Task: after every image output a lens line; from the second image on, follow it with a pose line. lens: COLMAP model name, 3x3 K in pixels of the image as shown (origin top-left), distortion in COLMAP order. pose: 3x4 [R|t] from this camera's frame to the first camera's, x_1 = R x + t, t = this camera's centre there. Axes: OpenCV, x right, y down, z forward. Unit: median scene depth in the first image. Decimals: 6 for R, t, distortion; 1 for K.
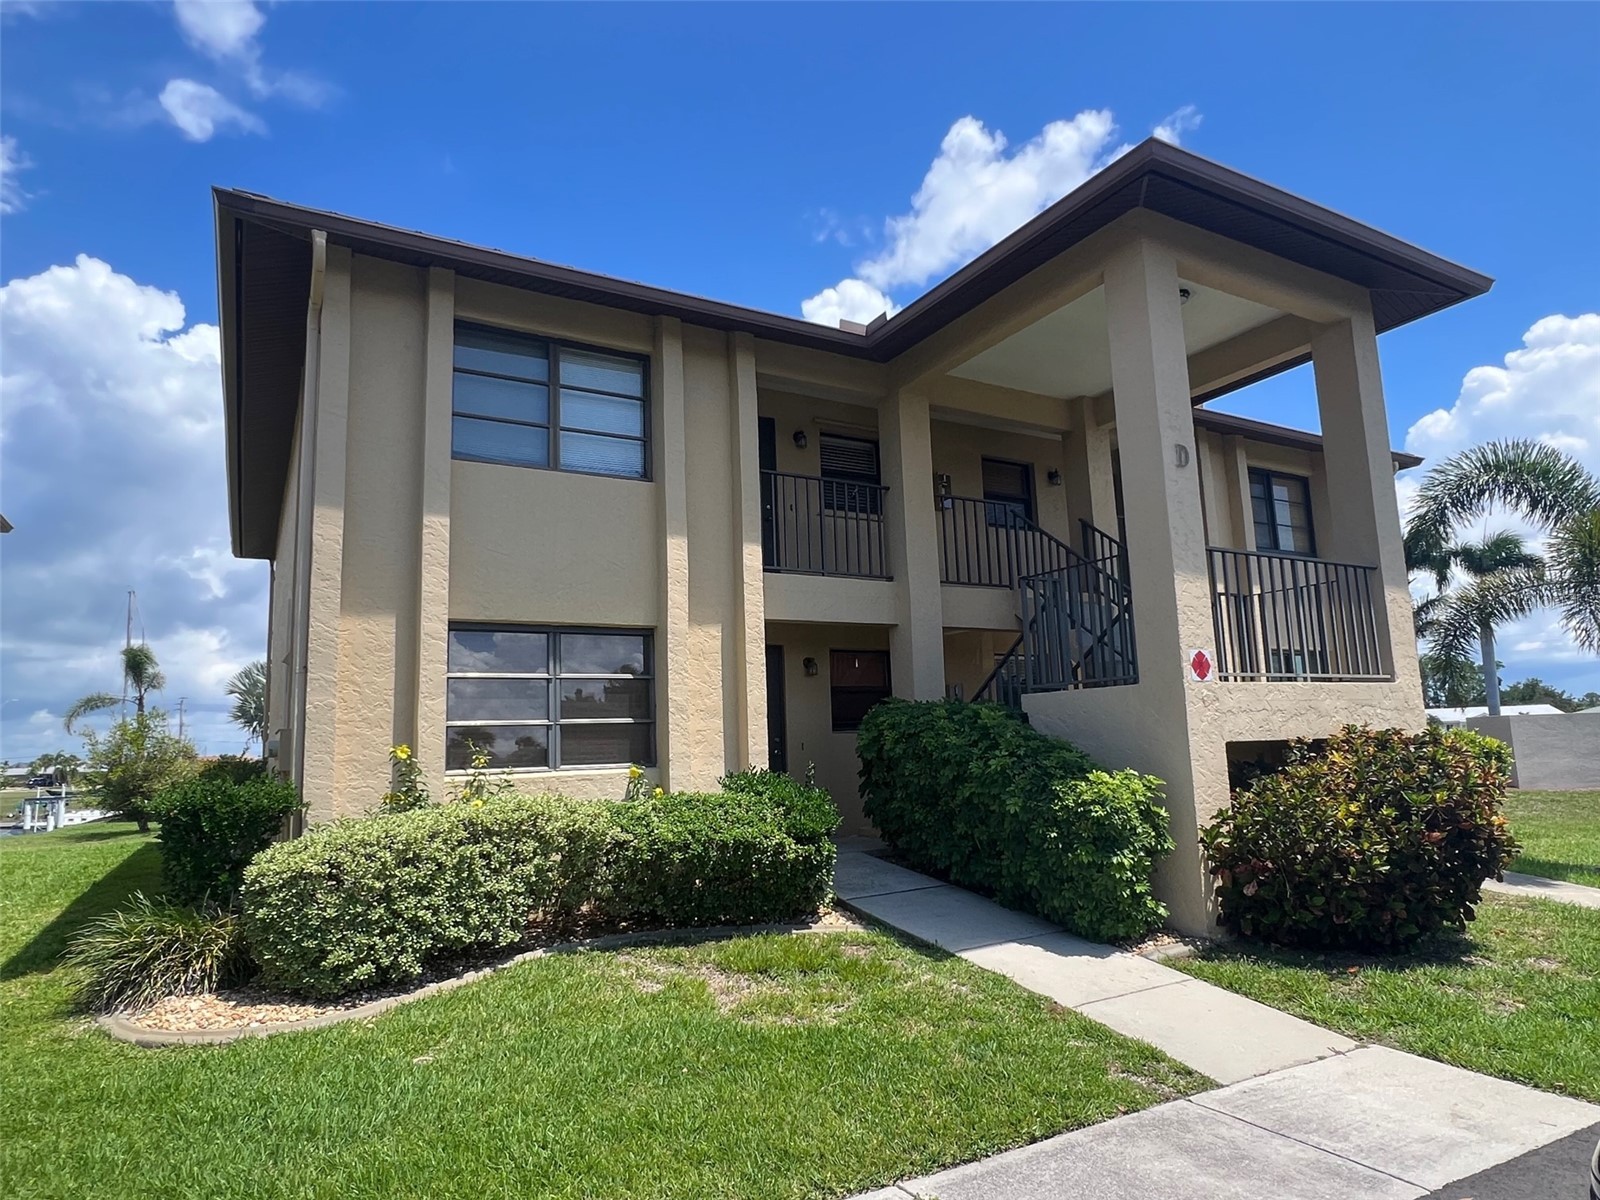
lens RADIAL K [[944.1, 0, 798.4], [0, 944.1, 607.0], [0, 0, 1]] dist [-0.002117, -0.000175]
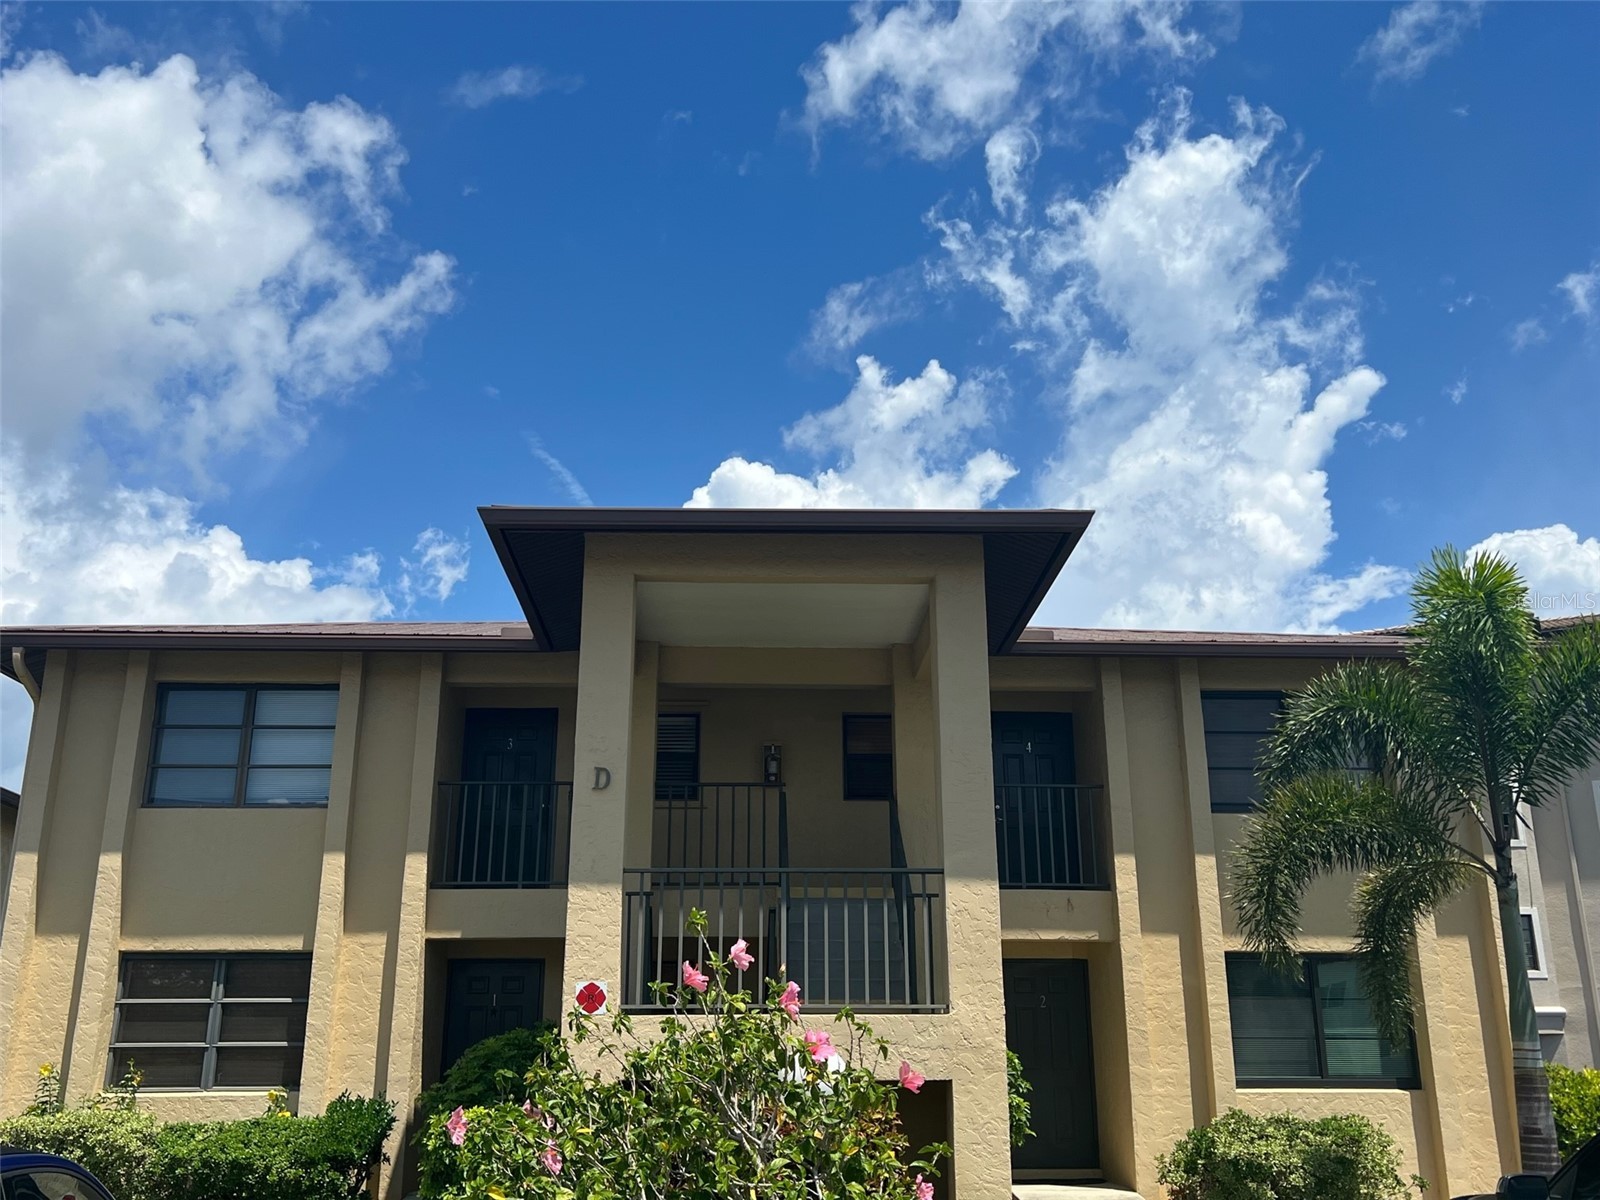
lens RADIAL K [[1485.7, 0, 799.3], [0, 1485.7, 596.4], [0, 0, 1]] dist [0.010617, 0.000000]
pose [[0.881448, -0.117824, -0.457348, 1.176317], [0.043988, 0.984653, -0.168892, -0.066552], [0.470228, 0.128752, 0.873103, -0.247768]]
